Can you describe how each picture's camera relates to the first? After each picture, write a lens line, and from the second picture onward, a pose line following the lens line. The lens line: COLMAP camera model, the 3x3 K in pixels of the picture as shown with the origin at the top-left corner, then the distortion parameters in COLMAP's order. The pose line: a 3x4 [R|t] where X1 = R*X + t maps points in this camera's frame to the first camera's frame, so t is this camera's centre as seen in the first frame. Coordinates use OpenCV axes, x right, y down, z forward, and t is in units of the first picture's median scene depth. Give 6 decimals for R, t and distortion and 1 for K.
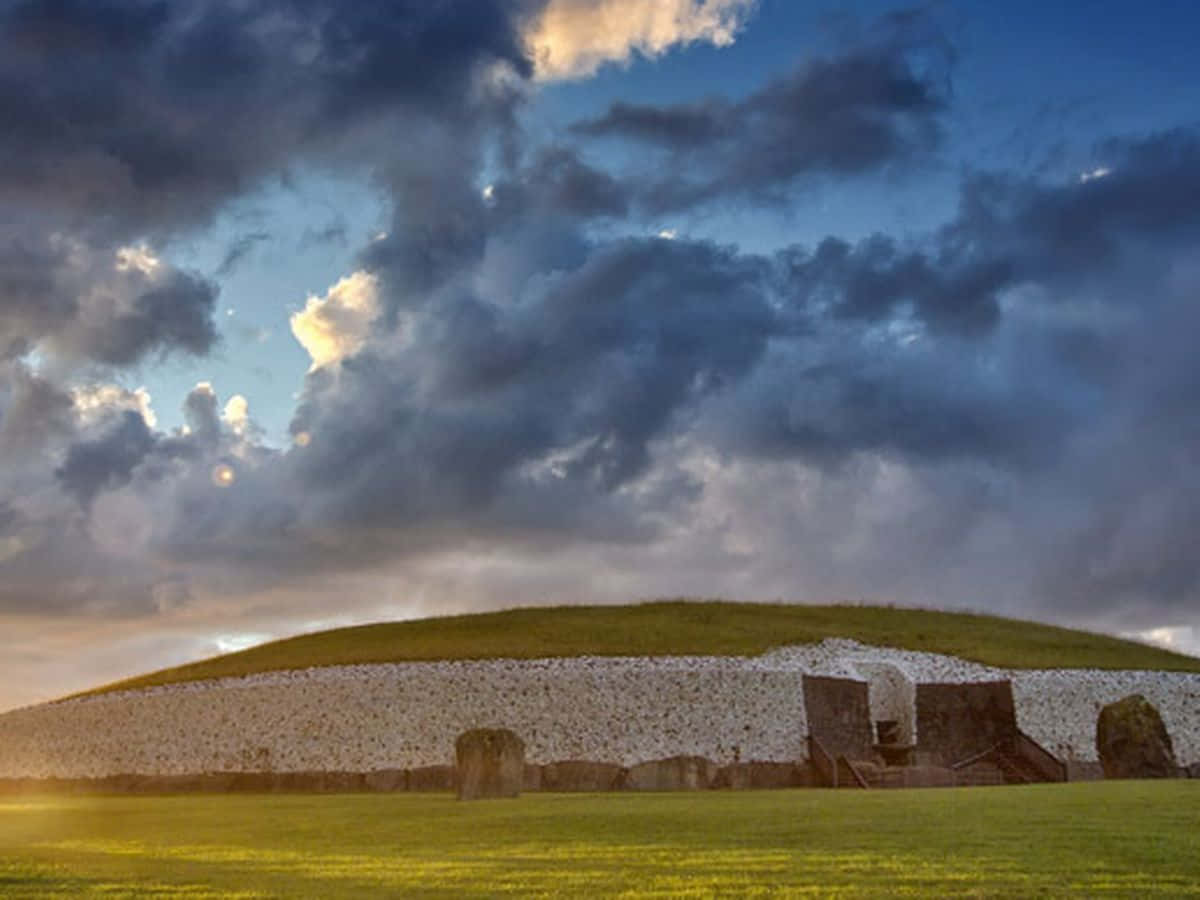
lens RADIAL K [[1413.6, 0, 565.0], [0, 1413.6, 336.5], [0, 0, 1]] dist [-0.048219, 0.000000]
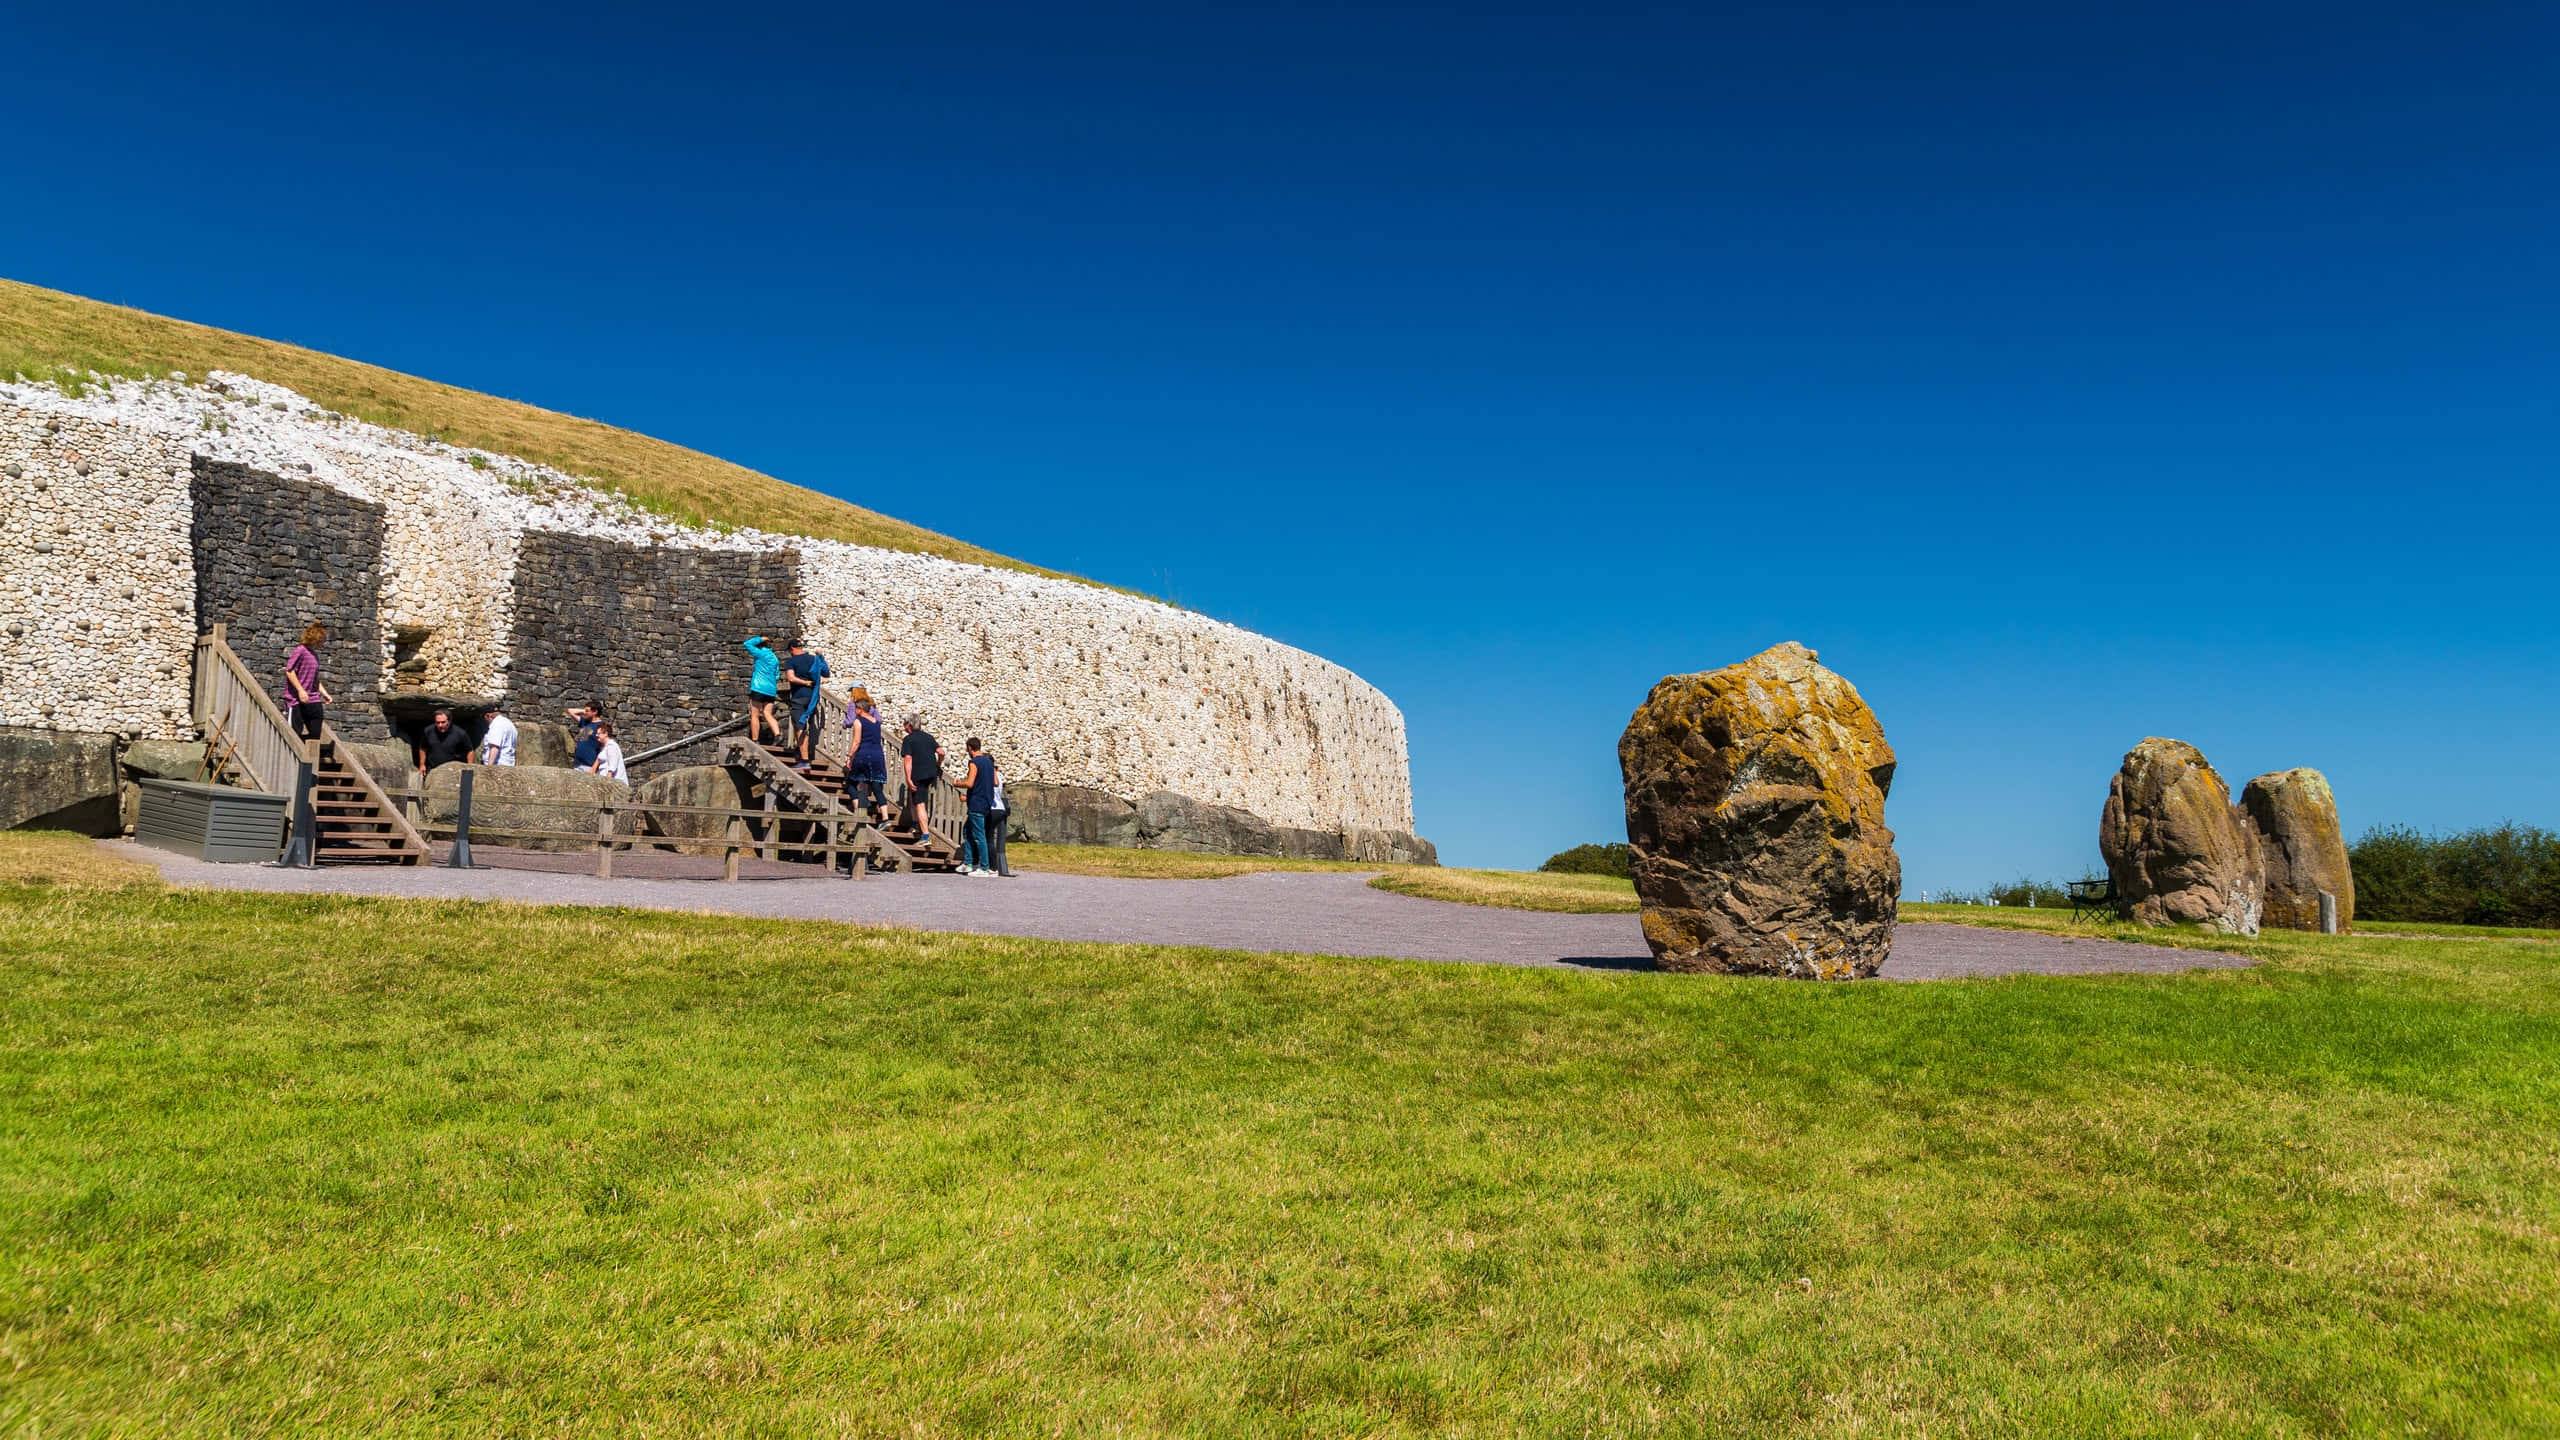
lens RADIAL K [[2129.6, 0, 1263.2], [0, 2129.6, 716.7], [0, 0, 1]] dist [0.015809, 0.001894]
pose [[0.734005, 0.063367, 0.676182, 0.035304], [-0.261386, 0.945300, 0.195152, 0.151606], [-0.626829, -0.319987, 0.710418, 0.537936]]
